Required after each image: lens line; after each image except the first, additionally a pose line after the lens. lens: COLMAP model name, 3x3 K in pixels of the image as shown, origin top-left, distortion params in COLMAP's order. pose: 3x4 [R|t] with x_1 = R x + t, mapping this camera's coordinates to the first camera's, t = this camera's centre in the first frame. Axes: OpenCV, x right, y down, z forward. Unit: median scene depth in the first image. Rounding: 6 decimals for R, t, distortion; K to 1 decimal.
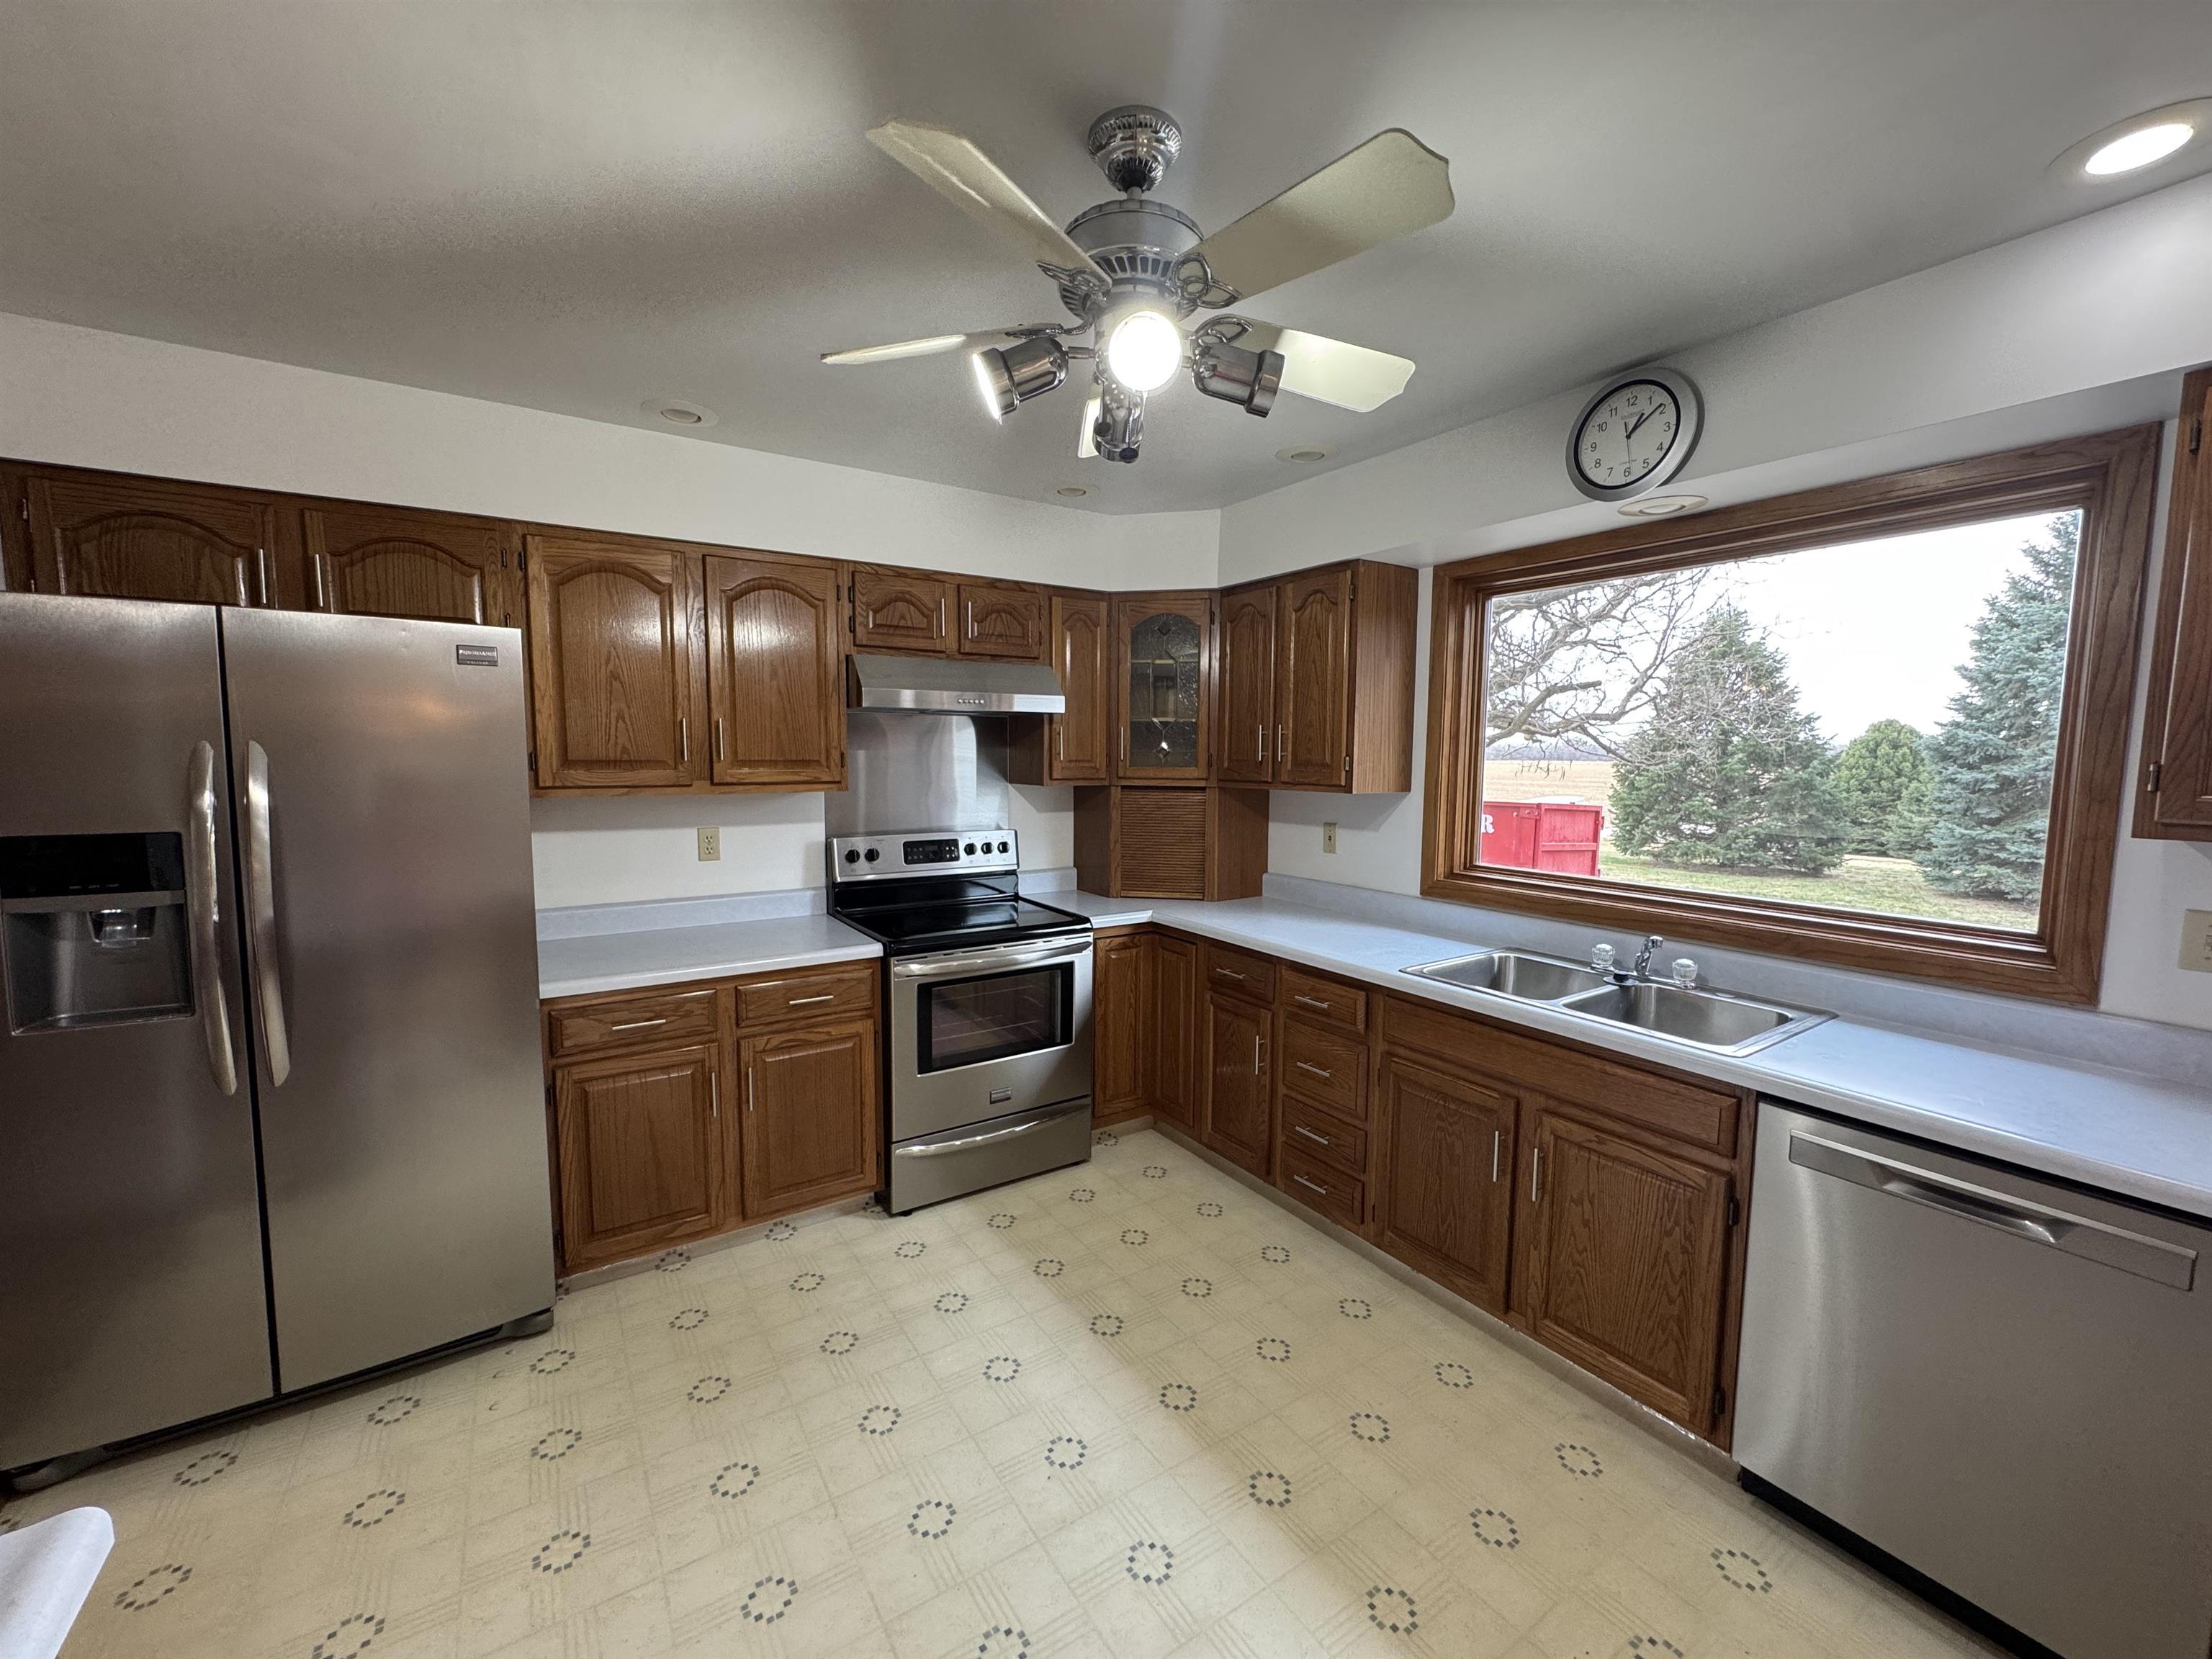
lens RADIAL K [[877.5, 0, 1107.8], [0, 877.5, 830.5], [0, 0, 1]] dist [-0.006065, 0.000767]
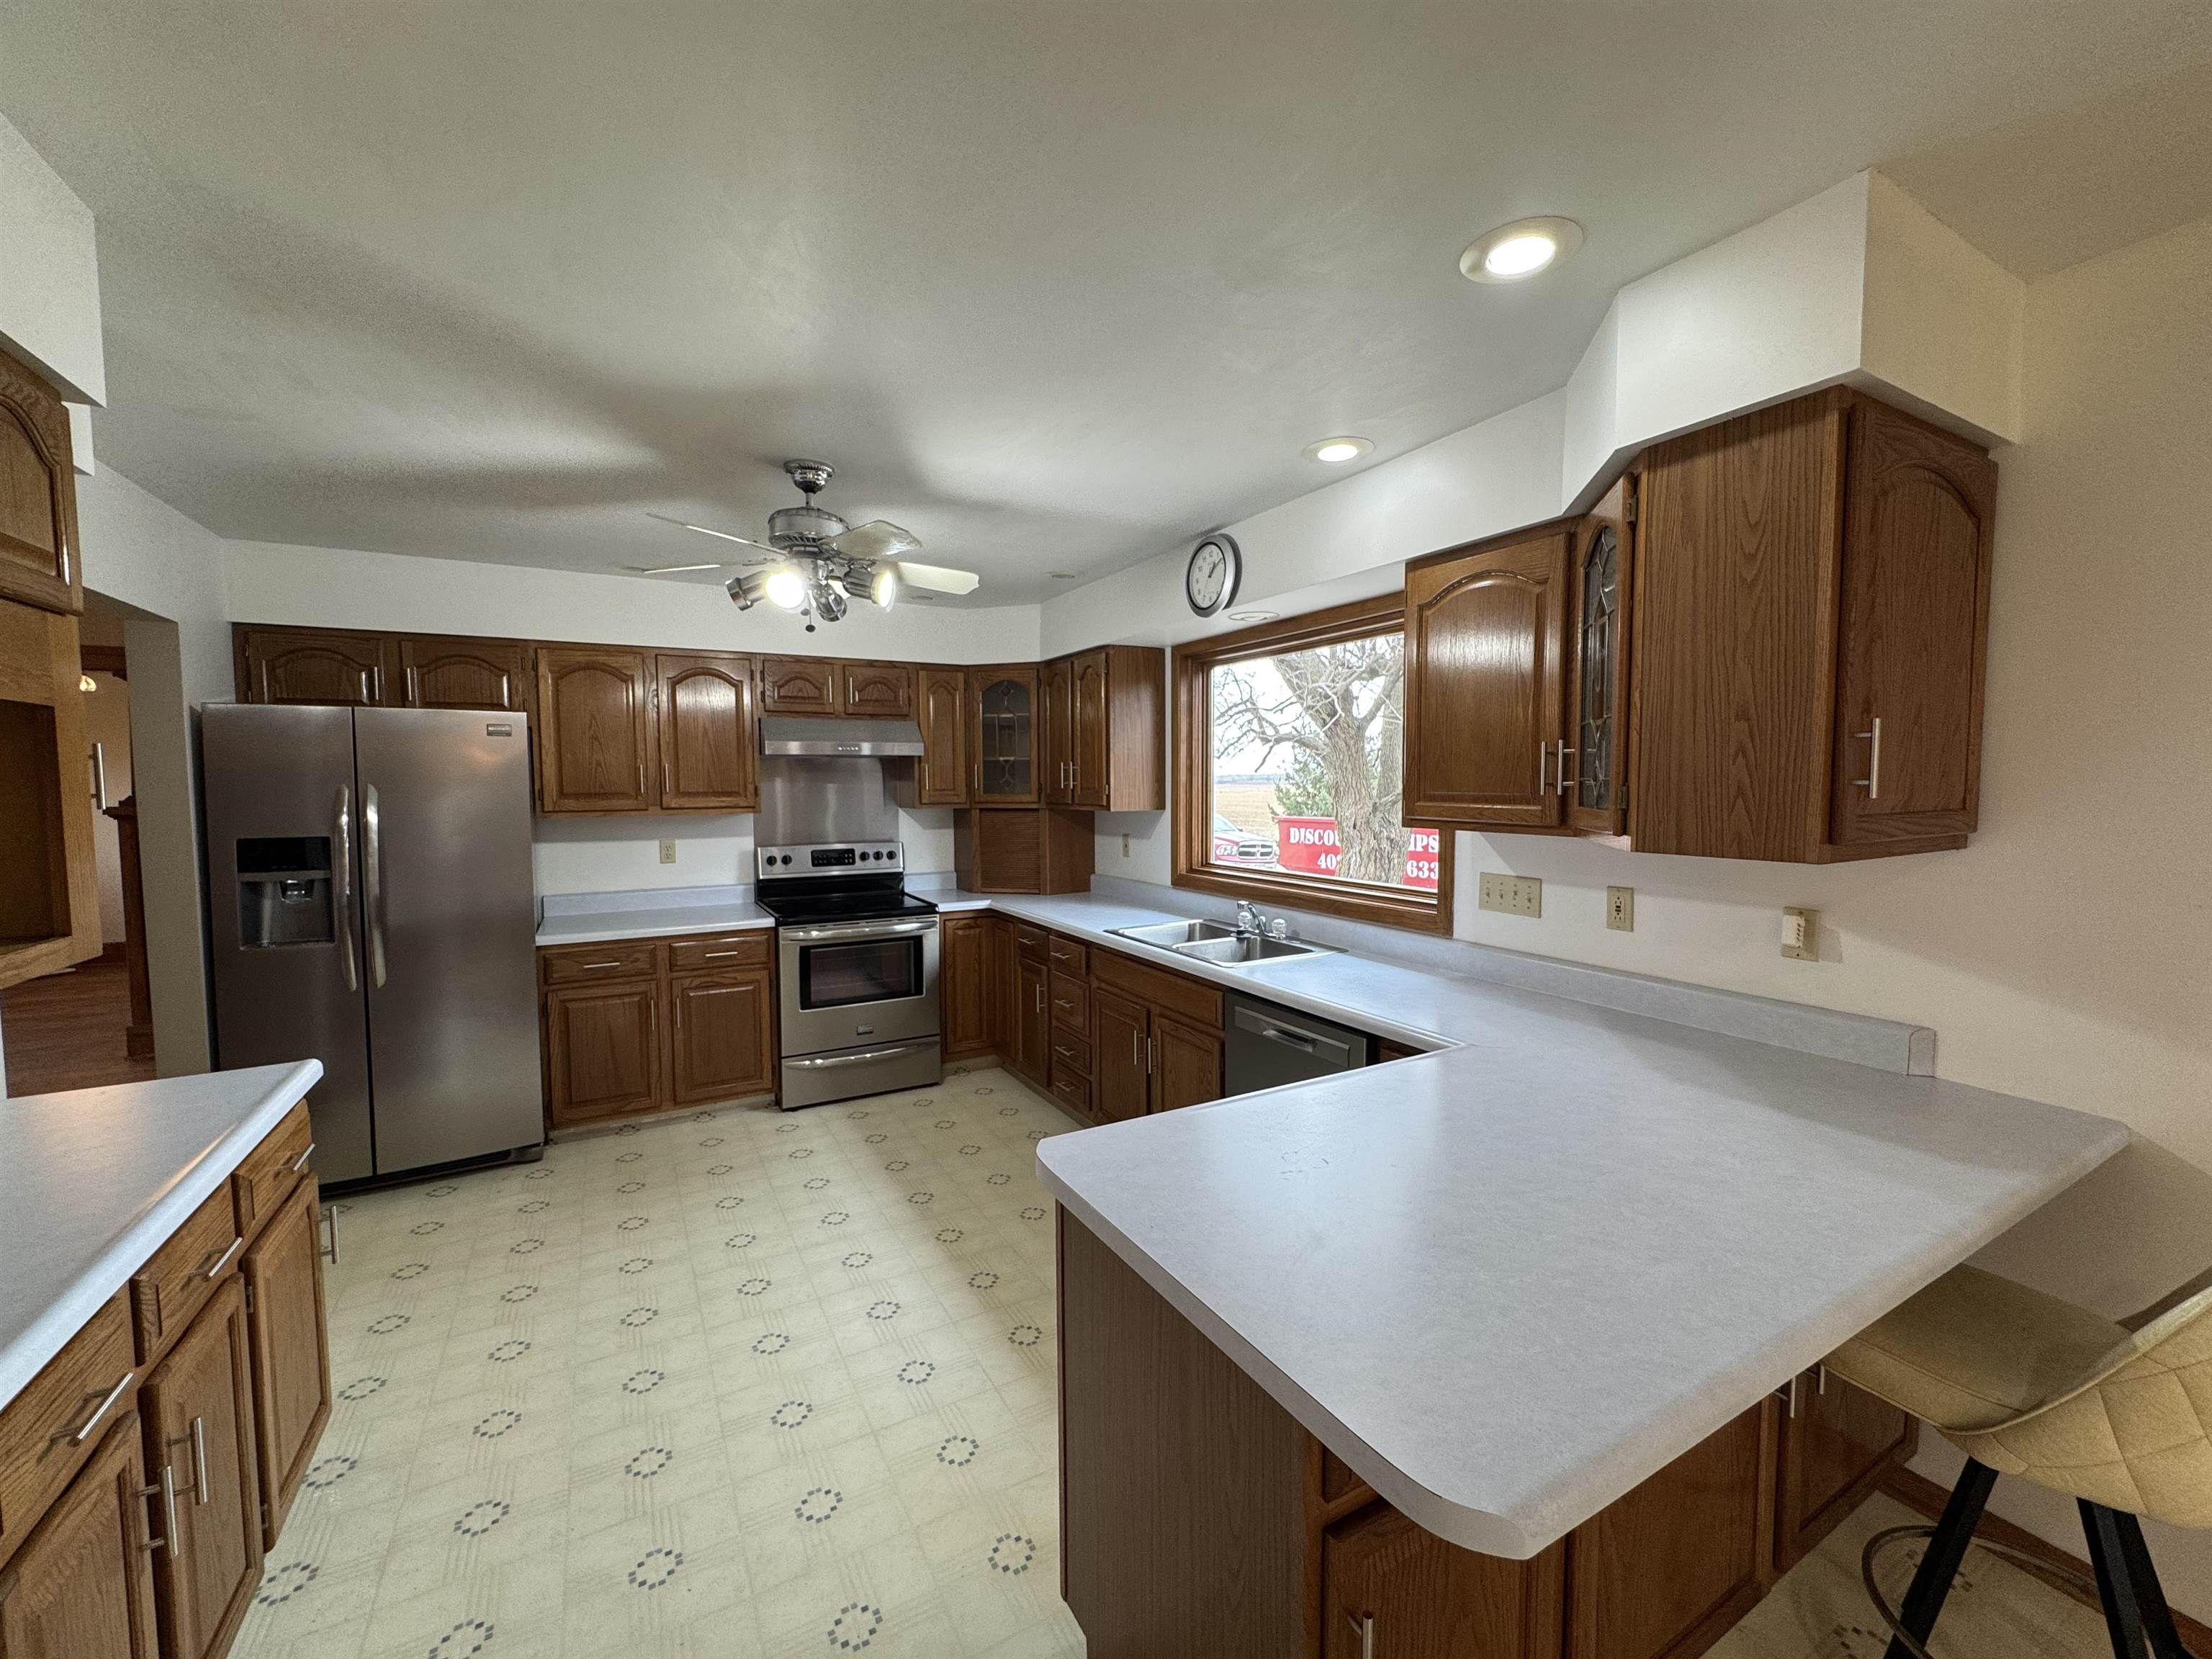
lens RADIAL K [[877.5, 0, 1105.7], [0, 877.5, 831.9], [0, 0, 1]] dist [-0.006065, 0.000767]
pose [[0.997733, -0.008576, -0.066752, 0.398601], [0.006427, 0.999456, -0.032338, 0.039040], [0.066993, 0.031835, 0.997245, -0.423019]]
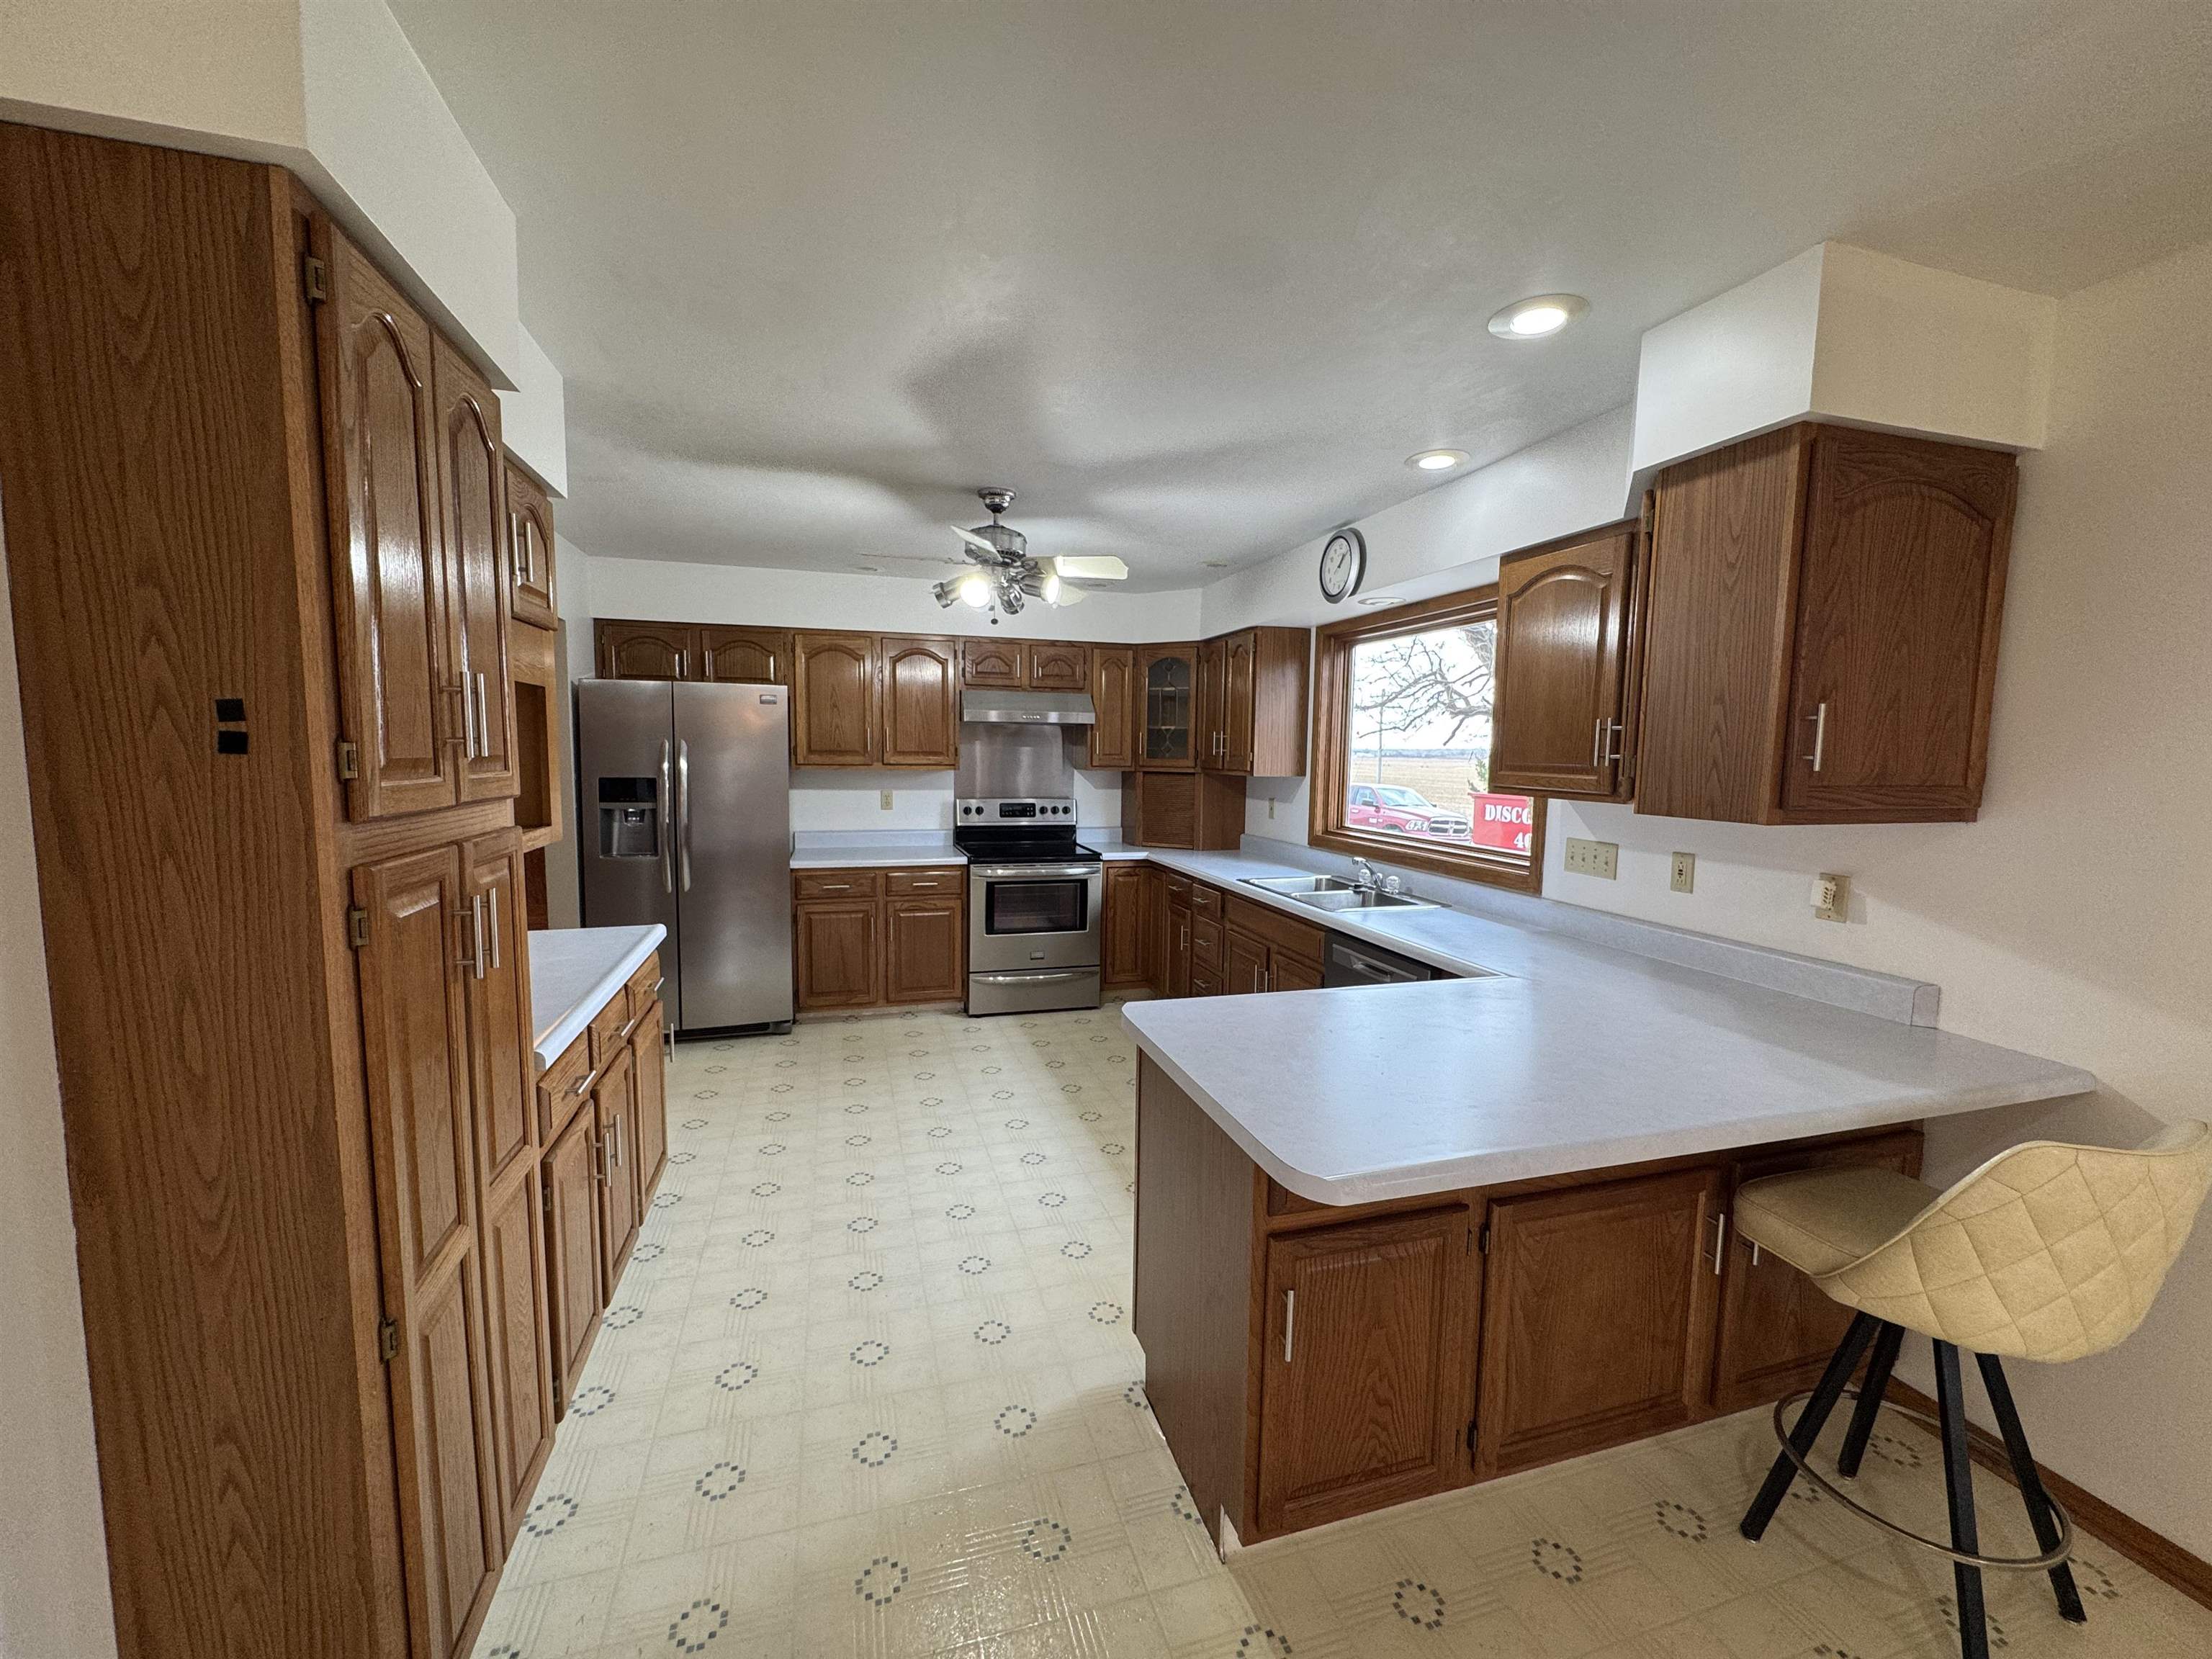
lens RADIAL K [[877.5, 0, 1106.3], [0, 877.5, 832.3], [0, 0, 1]] dist [-0.006065, 0.000767]
pose [[0.958856, 0.034053, -0.281843, 0.514547], [-0.033753, 0.999413, 0.005919, 0.062262], [0.281879, 0.003838, 0.959442, -0.614344]]
